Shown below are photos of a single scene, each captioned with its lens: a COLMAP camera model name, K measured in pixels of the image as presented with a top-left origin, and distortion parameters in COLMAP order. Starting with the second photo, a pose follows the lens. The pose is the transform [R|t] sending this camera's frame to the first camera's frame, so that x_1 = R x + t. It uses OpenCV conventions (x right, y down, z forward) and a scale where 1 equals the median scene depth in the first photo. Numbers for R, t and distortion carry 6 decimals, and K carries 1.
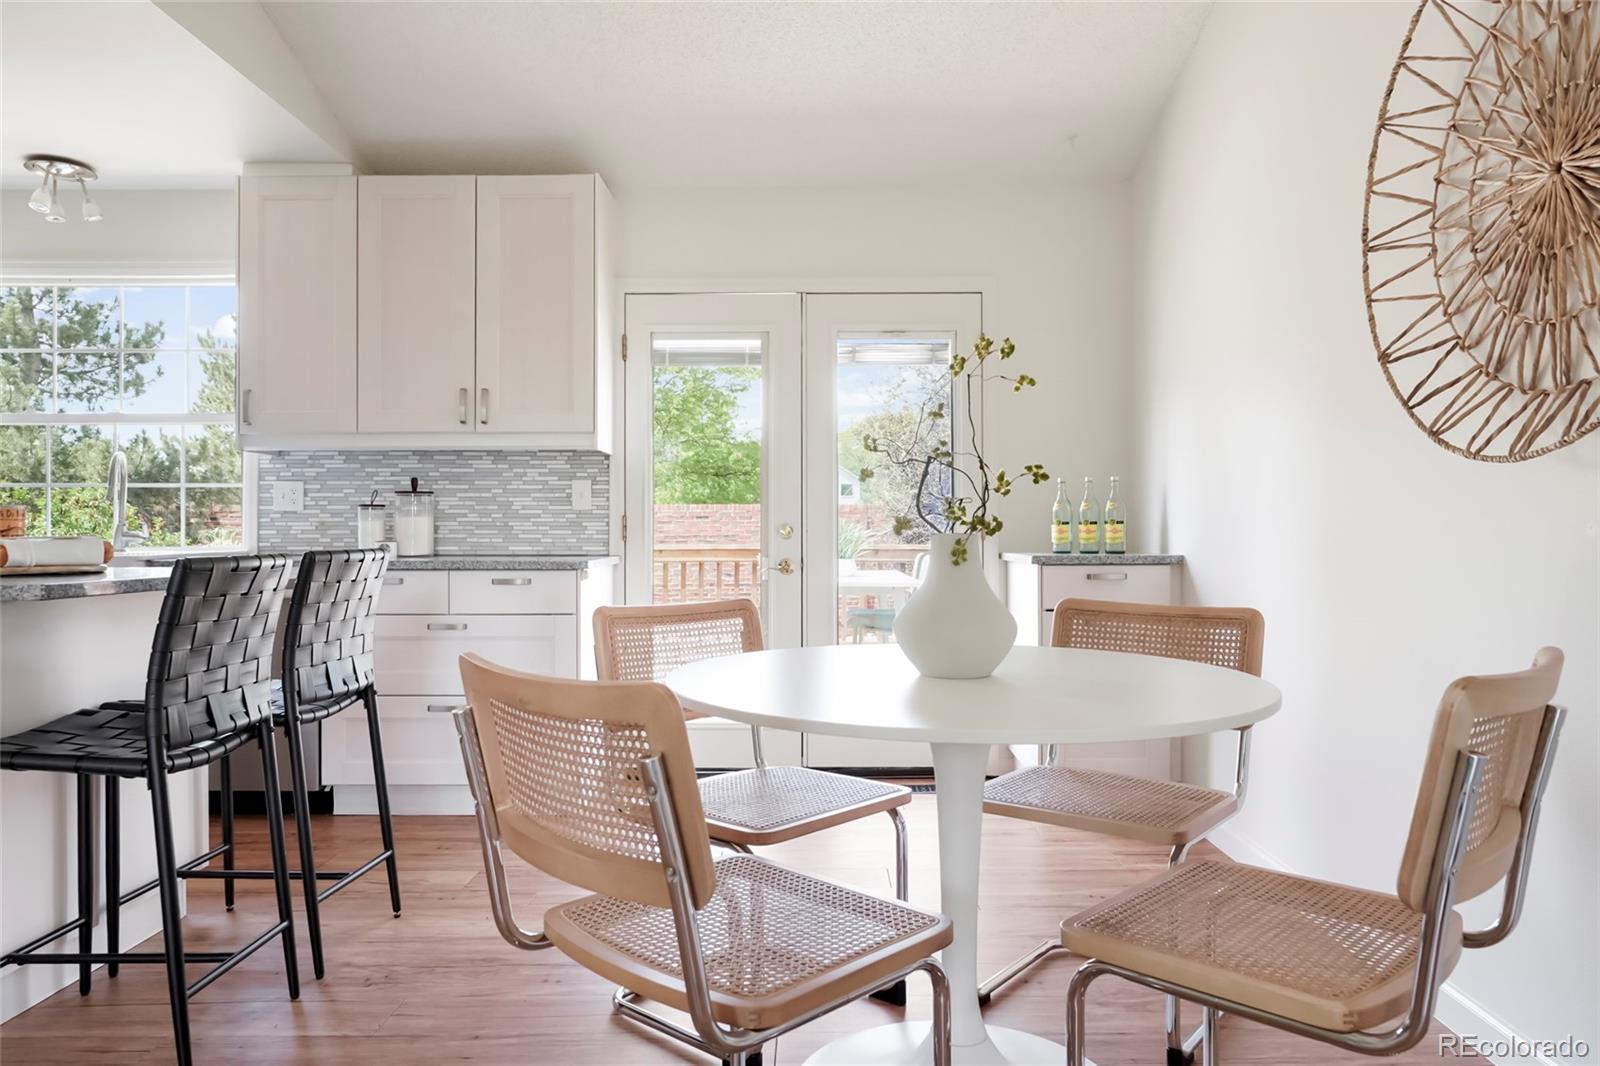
lens RADIAL K [[1091.4, 0, 814.0], [0, 1091.4, 528.0], [0, 0, 1]] dist [0.004237, 0.001427]
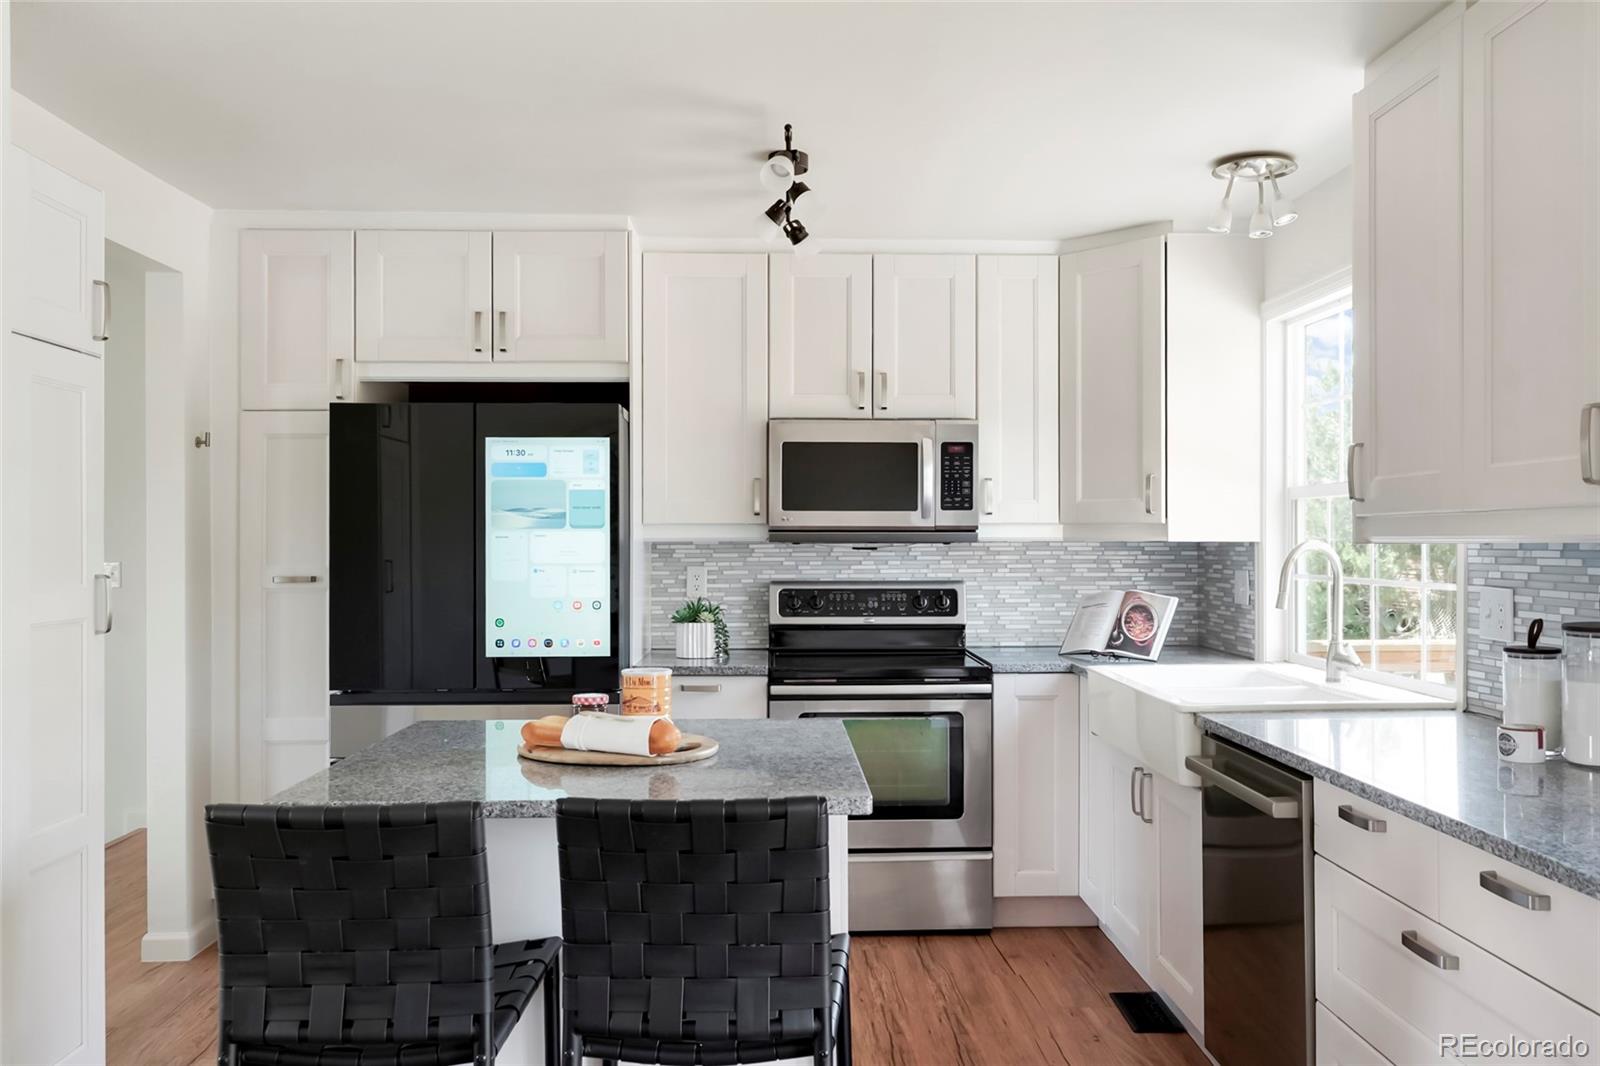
lens RADIAL K [[1249.8, 0, 813.2], [0, 1249.8, 531.7], [0, 0, 1]] dist [0.000917, -0.001170]
pose [[0.036224, -0.003879, -0.999336, 0.150206], [0.007422, 0.999966, -0.003613, -0.073200], [0.999316, -0.007286, 0.036251, 0.636902]]
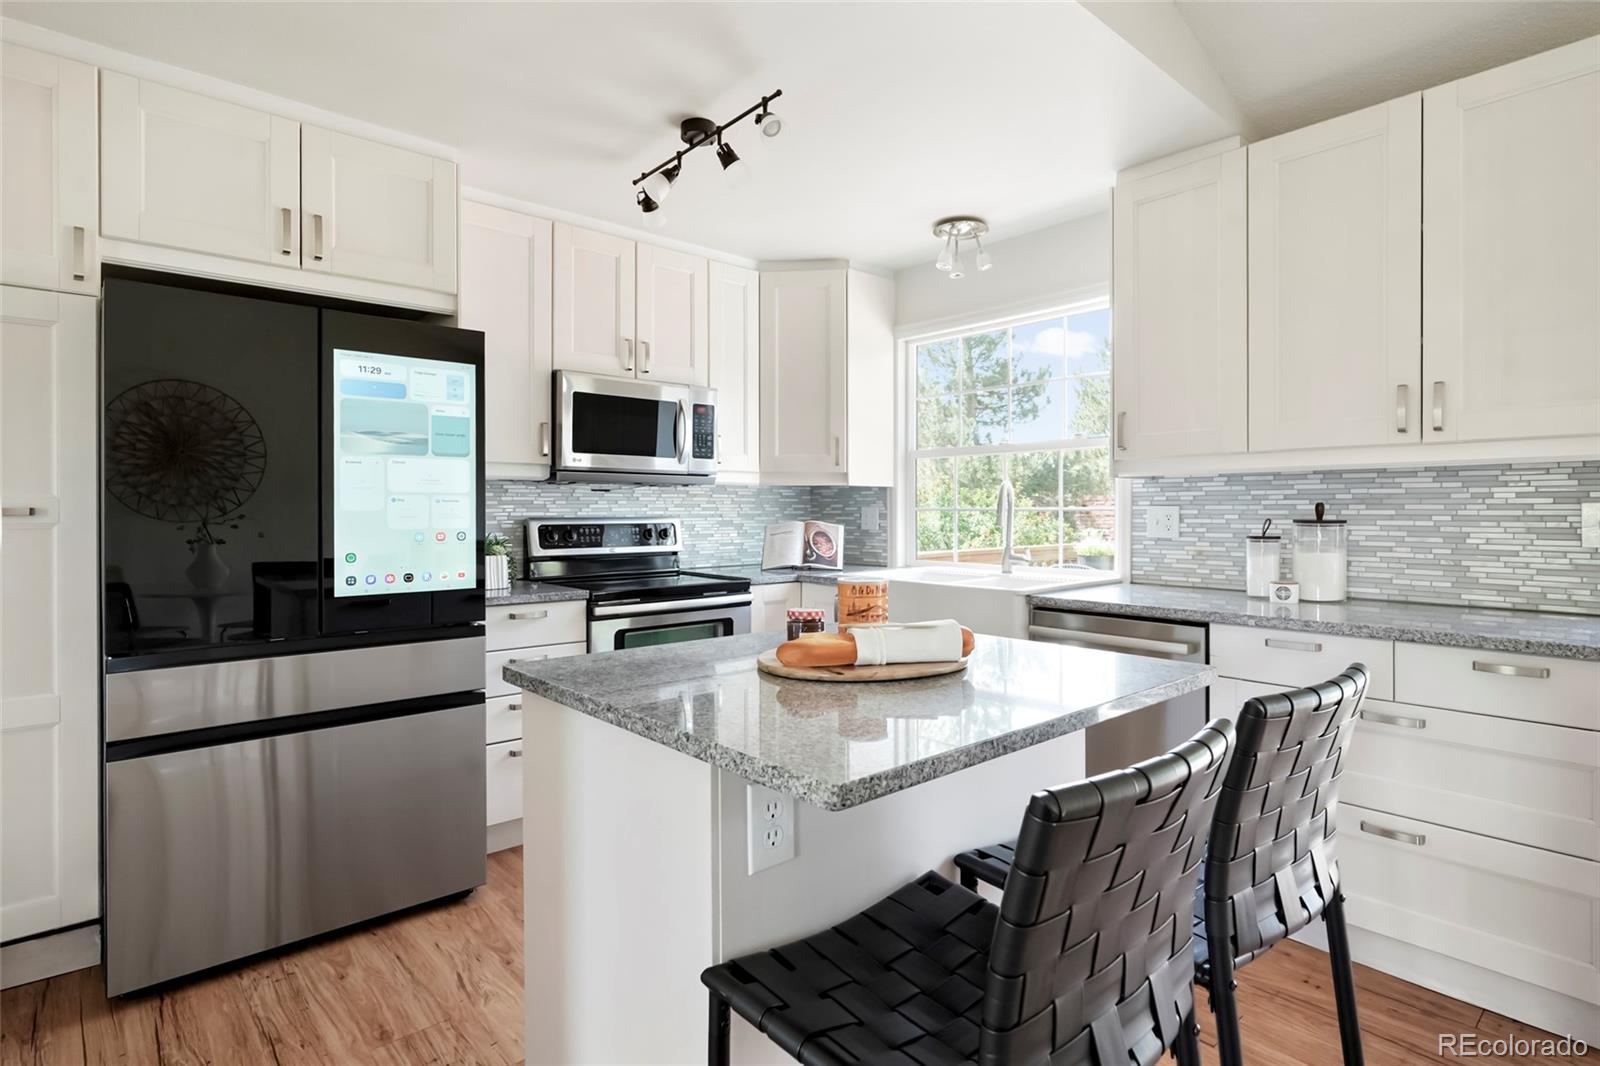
lens RADIAL K [[812.9, 0, 796.0], [0, 812.9, 510.2], [0, 0, 1]] dist [-0.007078, 0.001465]
pose [[0.665654, 0.001160, -0.746260, -0.175366], [0.004030, 0.999979, 0.005149, -0.044898], [0.746250, -0.006435, 0.665635, 0.311025]]
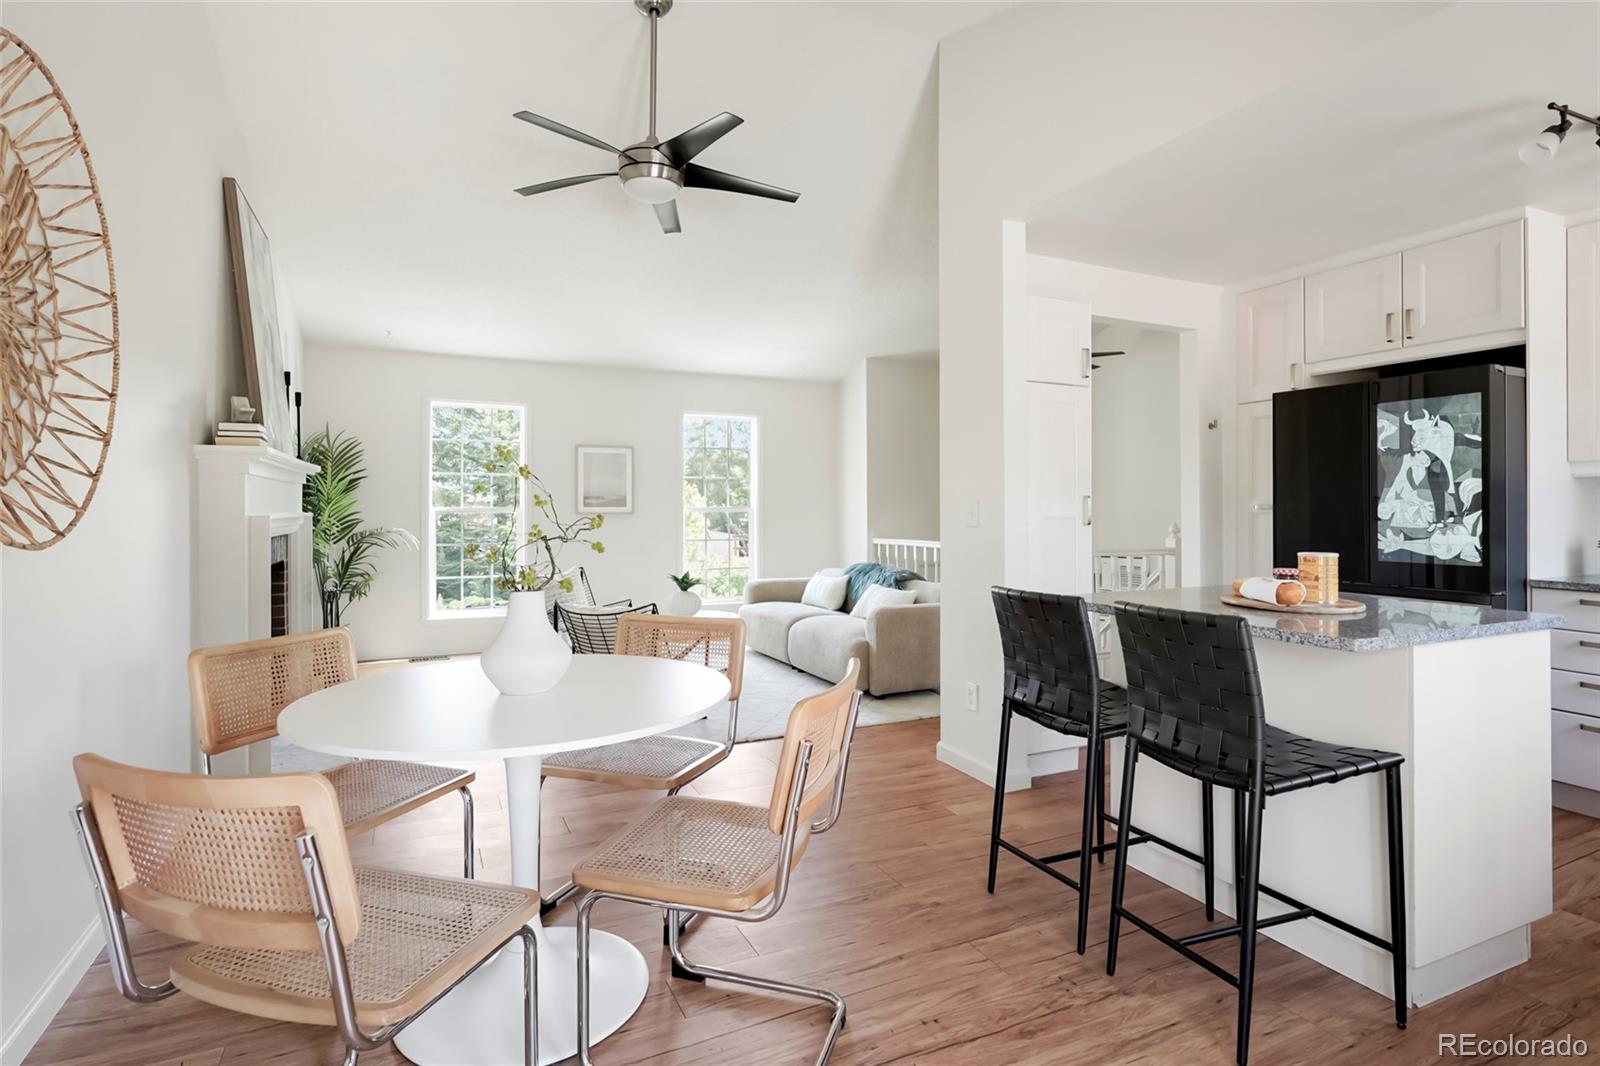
lens RADIAL K [[796.7, 0, 799.8], [0, 796.7, 501.2], [0, 0, 1]] dist [-0.000952, 0.000385]
pose [[-0.893911, 0.004343, -0.448224, 0.119964], [0.009353, 0.999916, -0.008965, -0.047228], [0.448147, -0.012206, -0.893876, 0.884113]]
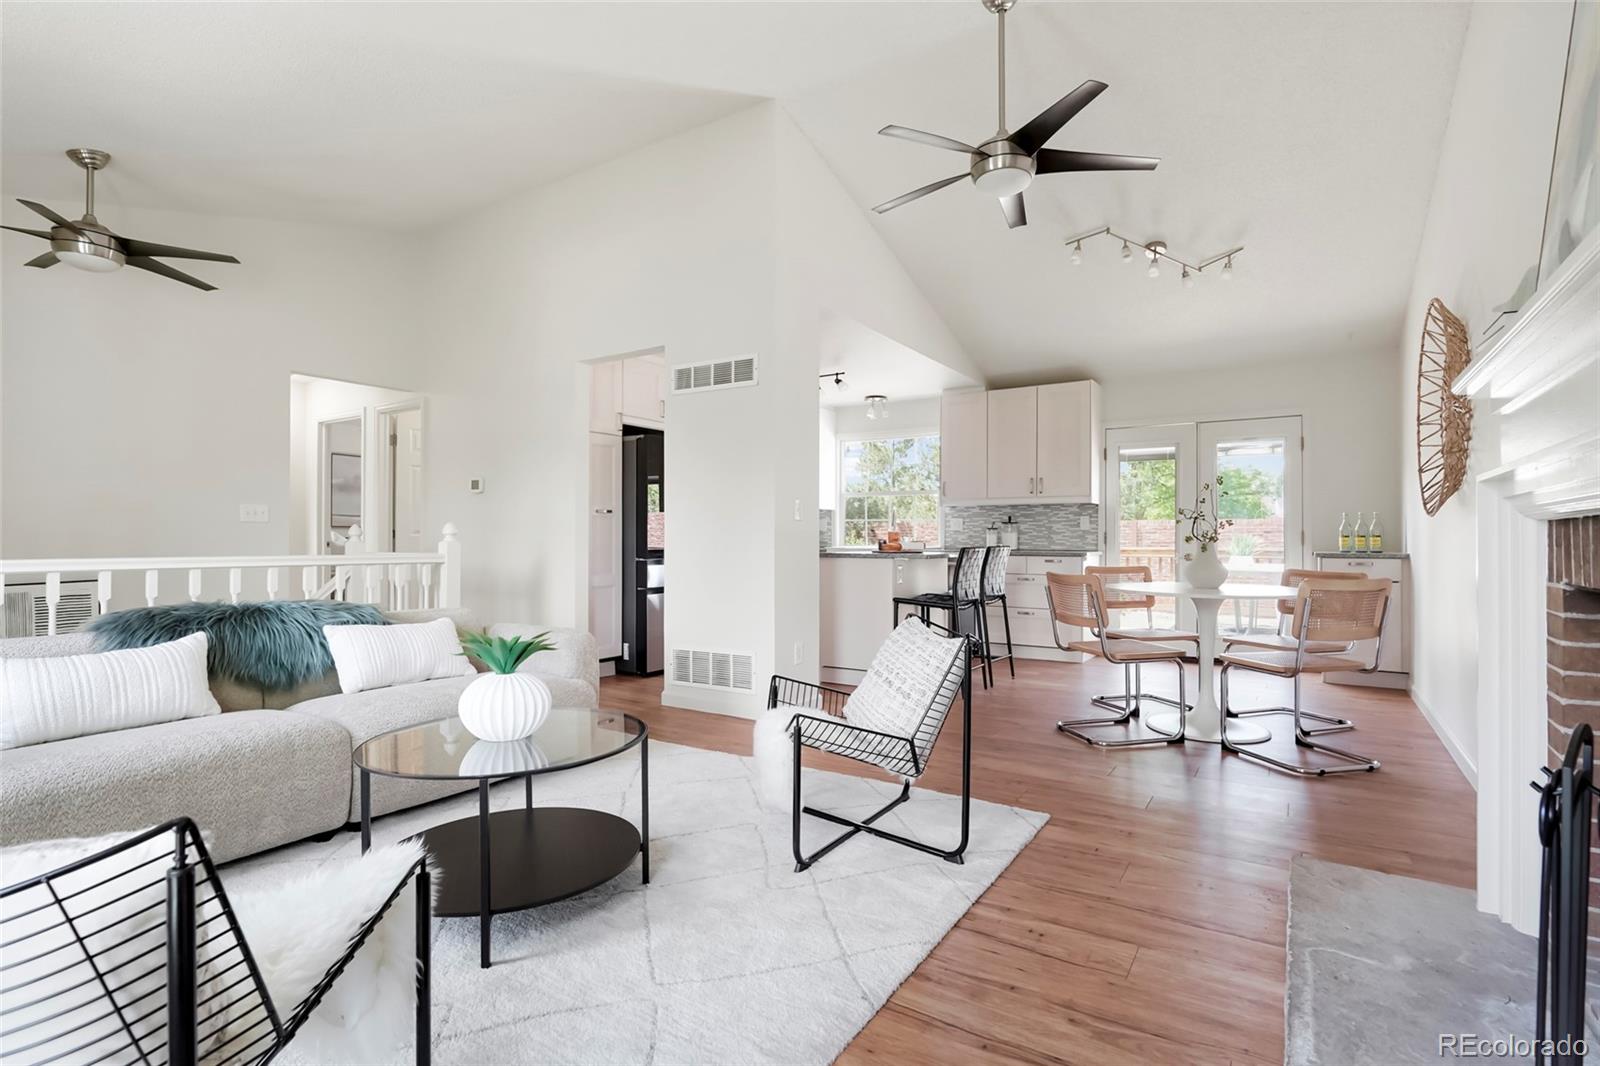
lens RADIAL K [[800.2, 0, 800.0], [0, 800.2, 533.0], [0, 0, 1]] dist [0.002386, 0.000206]
pose [[0.845960, -0.000415, -0.533247, 0.160936], [-0.001696, 0.999993, -0.003468, -0.003949], [0.533244, 0.003838, 0.845953, -0.664813]]
